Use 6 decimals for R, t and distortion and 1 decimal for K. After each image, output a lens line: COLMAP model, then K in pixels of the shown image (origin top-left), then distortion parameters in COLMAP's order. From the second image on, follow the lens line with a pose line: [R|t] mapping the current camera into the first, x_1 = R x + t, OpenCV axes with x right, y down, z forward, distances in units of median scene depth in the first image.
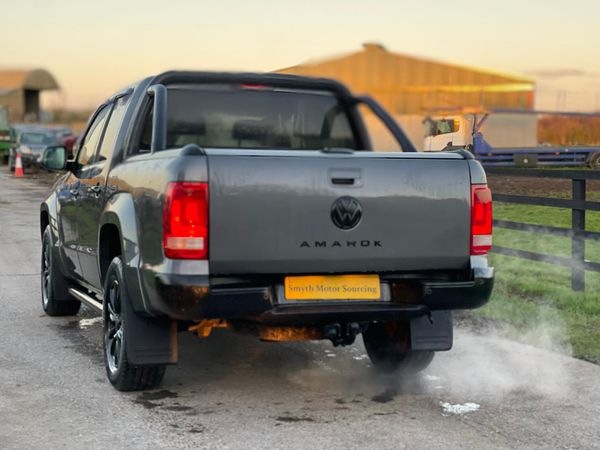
lens RADIAL K [[1081.6, 0, 322.5], [0, 1081.6, 231.6], [0, 0, 1]] dist [0.229028, 0.079631]
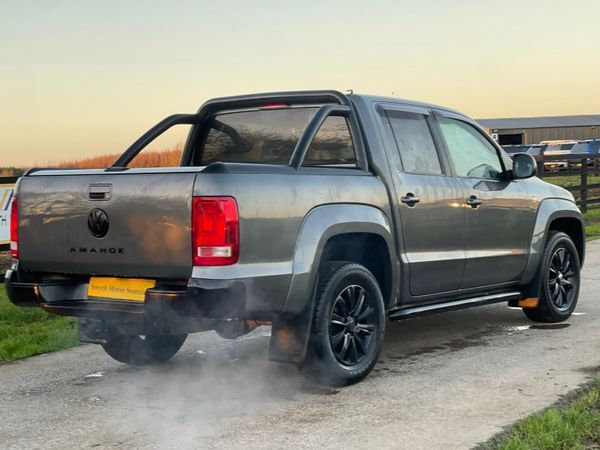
lens RADIAL K [[1095.3, 0, 336.1], [0, 1095.3, 245.9], [0, 0, 1]] dist [0.204705, -0.004520]
pose [[0.565832, 0.027378, -0.824066, 1.071176], [-0.017376, 0.999623, 0.021280, -0.021341], [0.824337, 0.002278, 0.566094, 0.523455]]
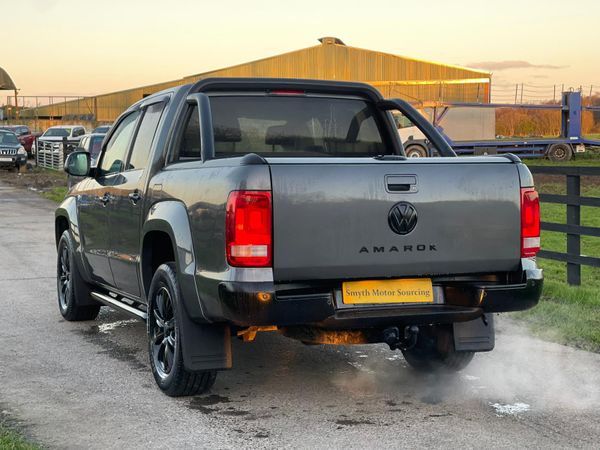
lens RADIAL K [[1083.5, 0, 300.0], [0, 1083.5, 225.0], [0, 0, 1]] dist [0.231986, 0.078295]
pose [[0.999529, -0.016337, 0.025978, -0.096553], [0.016352, 0.999866, -0.000397, -0.011505], [-0.025968, 0.000822, 0.999662, -0.015341]]
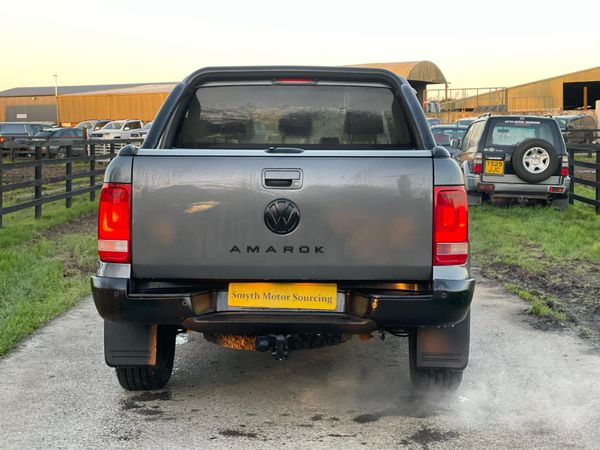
lens RADIAL K [[1087.2, 0, 319.4], [0, 1087.2, 223.1], [0, 0, 1]] dist [0.231475, 0.050789]
pose [[0.932311, 0.015643, -0.361320, 0.372378], [-0.014616, 0.999878, 0.005576, -0.016406], [0.361363, 0.000082, 0.932425, 0.133383]]
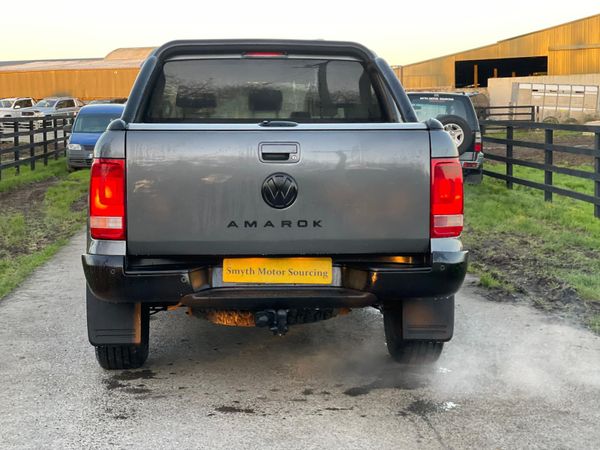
lens RADIAL K [[1083.5, 0, 300.0], [0, 1083.5, 225.0], [0, 0, 1]] dist [0.231986, 0.078295]
pose [[0.958333, 0.010182, -0.285471, 0.288724], [-0.002747, 0.999647, 0.026434, -0.011882], [0.285639, -0.024549, 0.958023, 0.114430]]
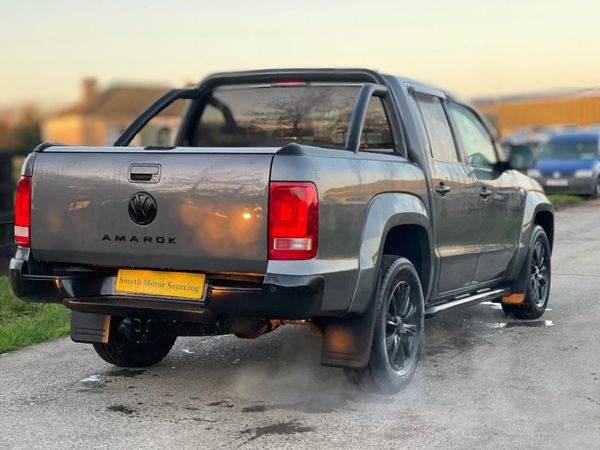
lens RADIAL K [[1083.5, 0, 300.0], [0, 1083.5, 225.0], [0, 0, 1]] dist [0.231986, 0.078295]
pose [[0.689220, 0.035104, -0.723701, 0.808916], [-0.039119, 0.999172, 0.011211, -0.018039], [0.723495, 0.020584, 0.690022, 0.395486]]
